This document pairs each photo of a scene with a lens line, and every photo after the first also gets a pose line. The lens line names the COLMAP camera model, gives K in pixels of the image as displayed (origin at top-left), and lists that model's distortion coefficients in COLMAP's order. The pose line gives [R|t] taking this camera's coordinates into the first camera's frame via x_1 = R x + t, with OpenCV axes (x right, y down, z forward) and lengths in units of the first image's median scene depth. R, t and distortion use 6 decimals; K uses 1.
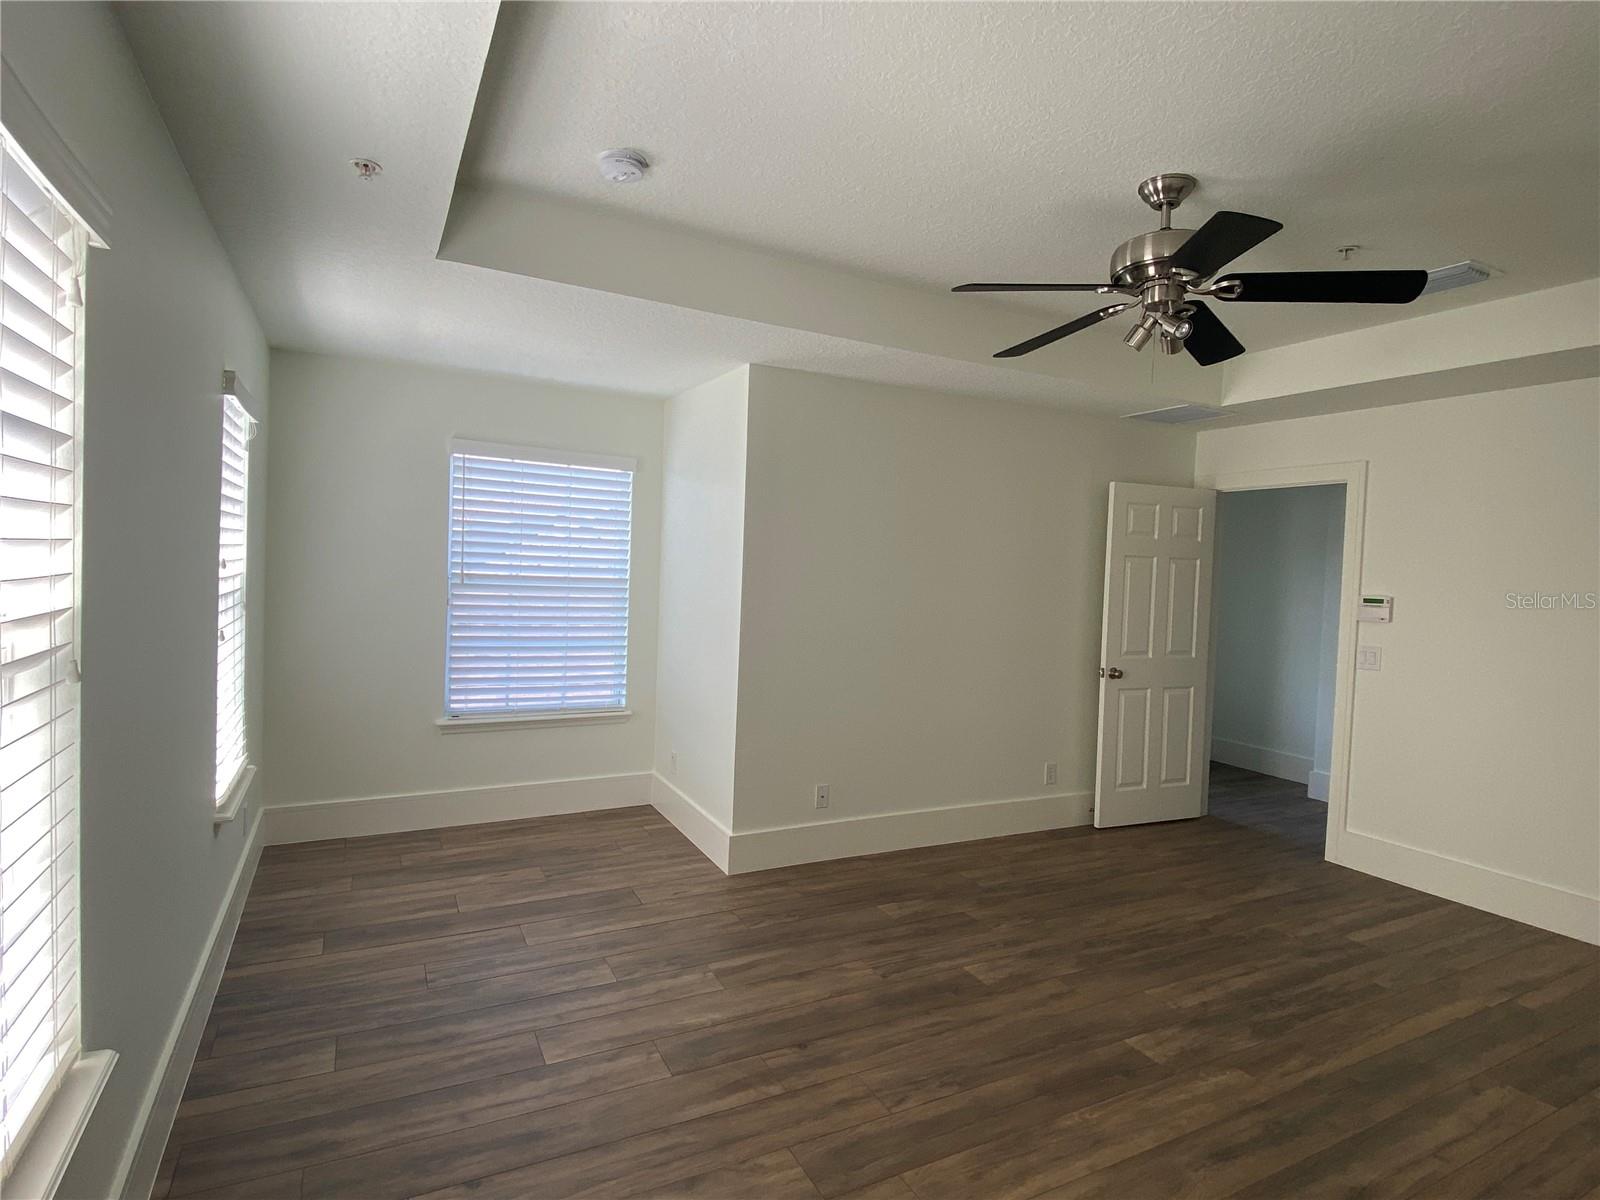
lens RADIAL K [[839.4, 0, 807.2], [0, 839.4, 593.4], [0, 0, 1]] dist [0.034951, -0.034073]
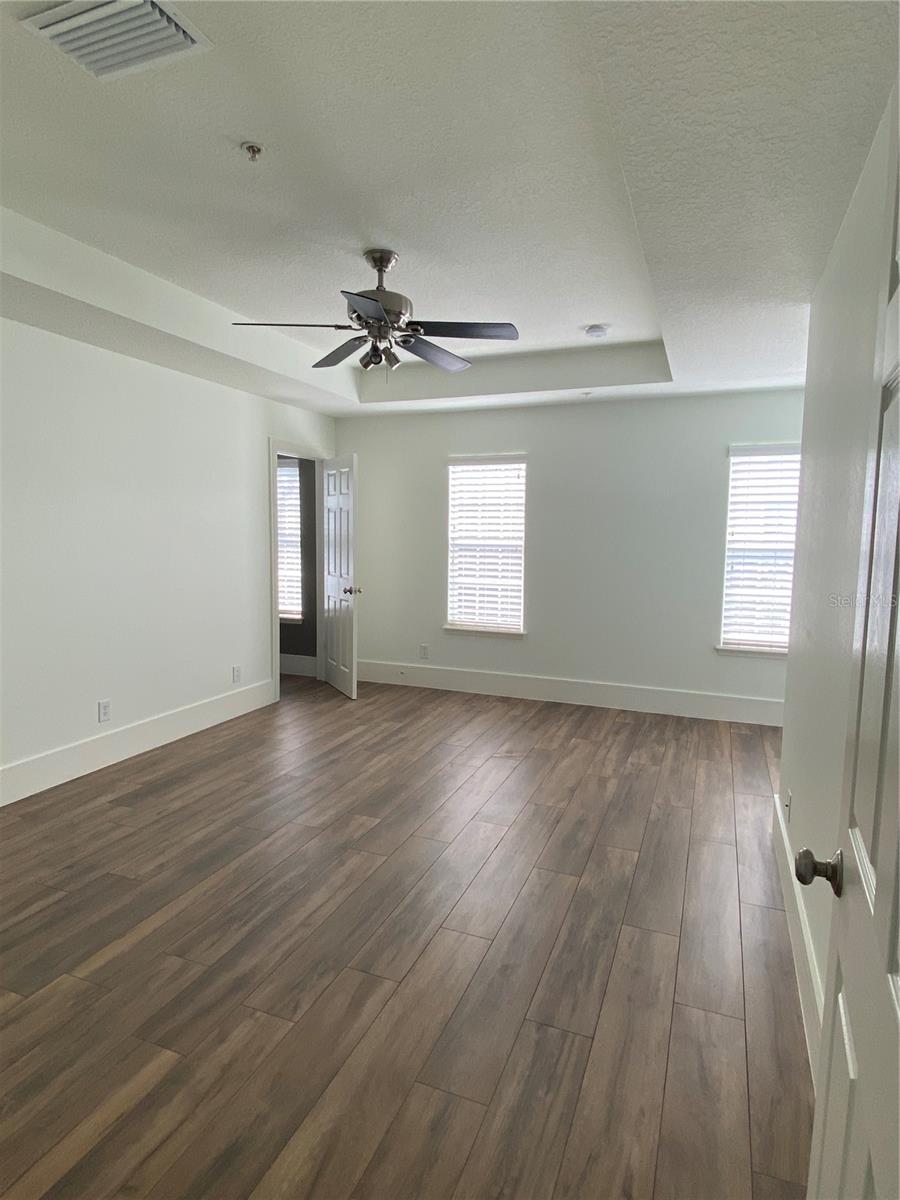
lens RADIAL K [[671.5, 0, 458.8], [0, 671.5, 598.4], [0, 0, 1]] dist [0.075727, -0.065713]
pose [[-0.753041, 0.020016, -0.657669, 0.978752], [-0.060931, 0.993121, 0.099992, -0.005314], [0.655147, 0.115371, -0.746641, 1.795256]]
